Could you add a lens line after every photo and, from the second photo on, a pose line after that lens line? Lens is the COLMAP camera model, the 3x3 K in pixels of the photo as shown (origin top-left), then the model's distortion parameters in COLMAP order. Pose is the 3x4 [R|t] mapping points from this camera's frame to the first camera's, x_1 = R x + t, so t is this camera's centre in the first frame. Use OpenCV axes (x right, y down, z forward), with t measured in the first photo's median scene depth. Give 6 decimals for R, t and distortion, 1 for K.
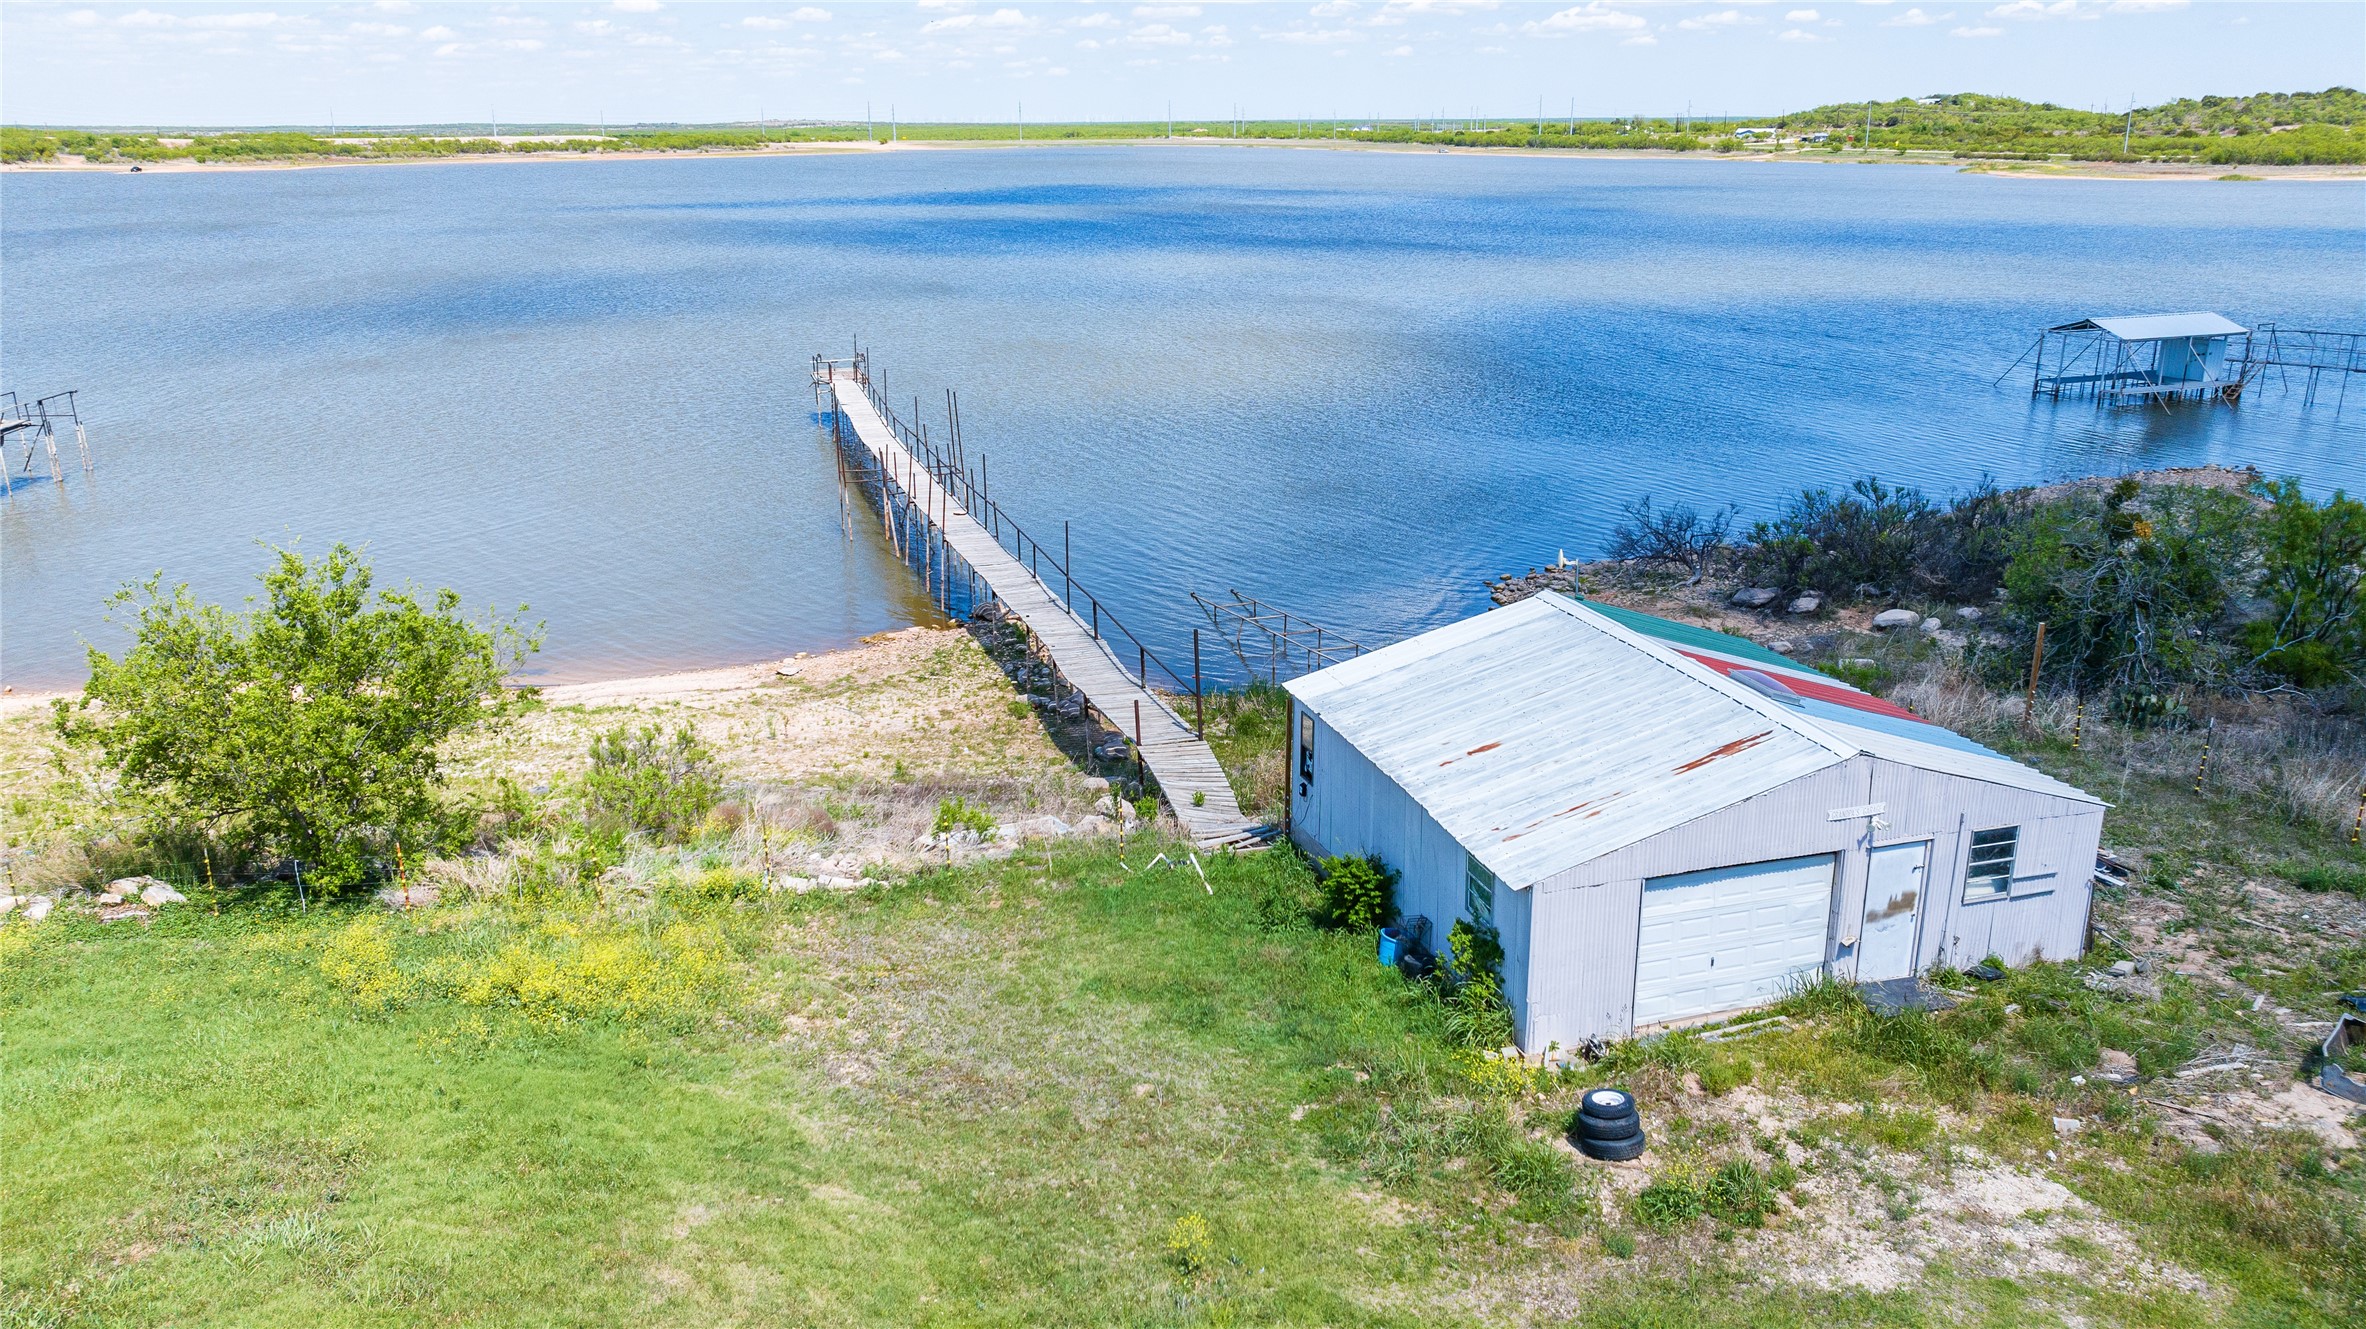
lens RADIAL K [[1662.6, 0, 1182.7], [0, 1662.6, 707.3], [0, 0, 1]] dist [-0.028470, 0.004219]
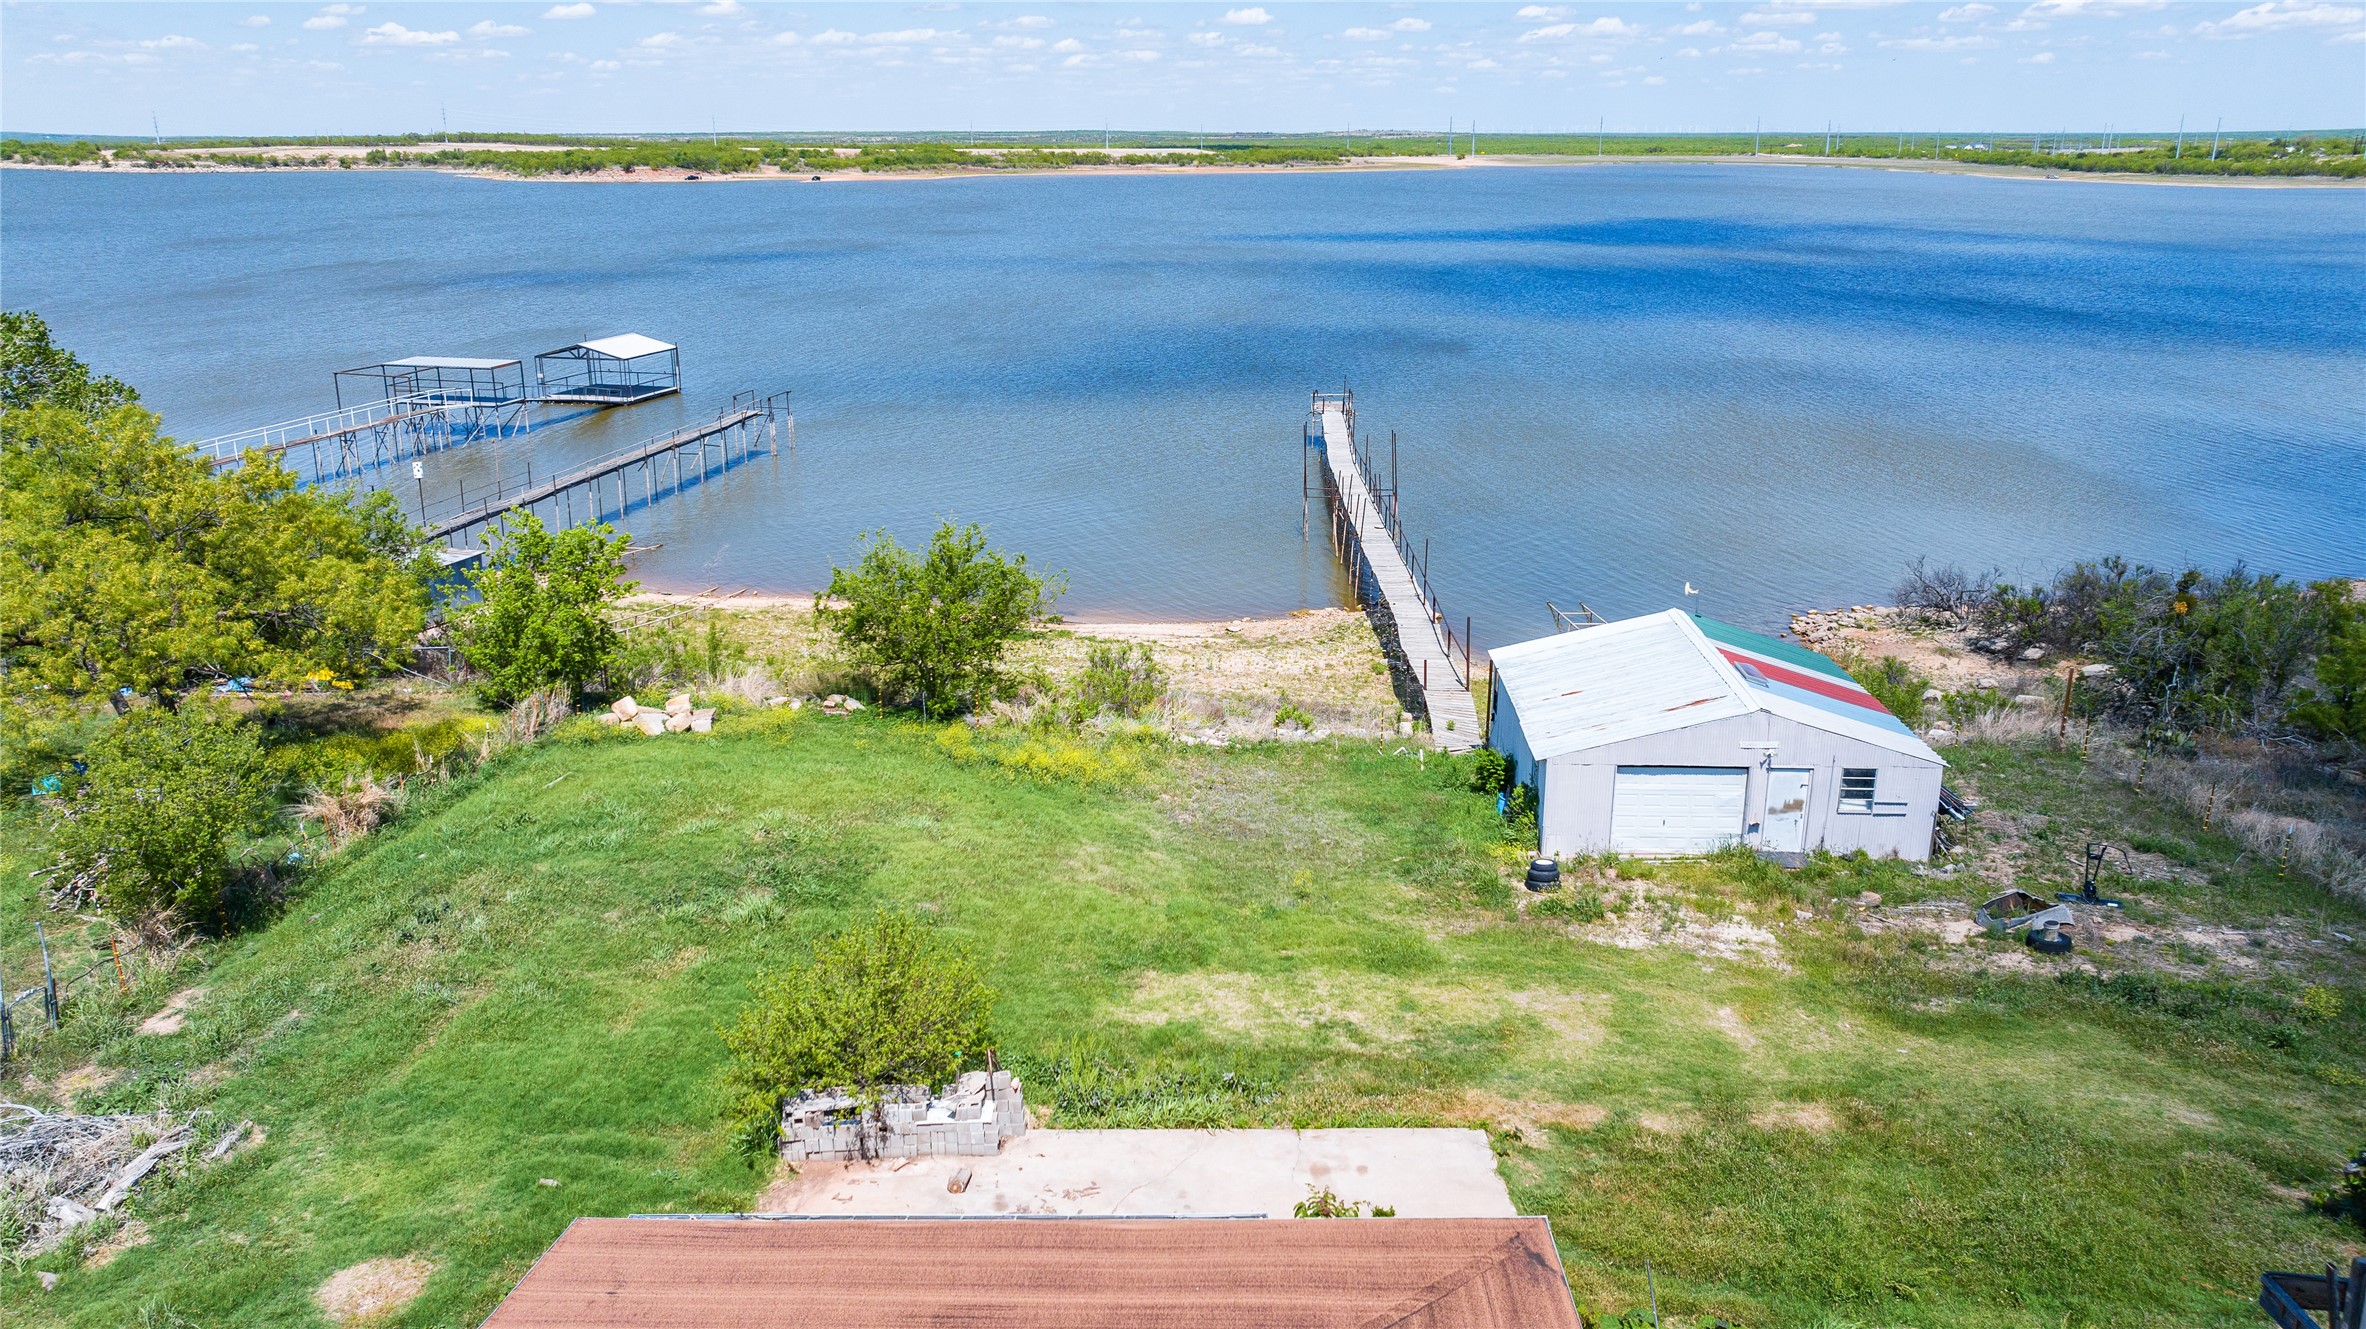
lens RADIAL K [[1662.6, 0, 1182.7], [0, 1662.6, 707.3], [0, 0, 1]] dist [-0.028470, 0.004219]
pose [[0.945001, 0.108084, -0.308691, 0.179351], [-0.109118, 0.993931, 0.013966, 0.031971], [0.308327, 0.020486, 0.951060, -0.392901]]
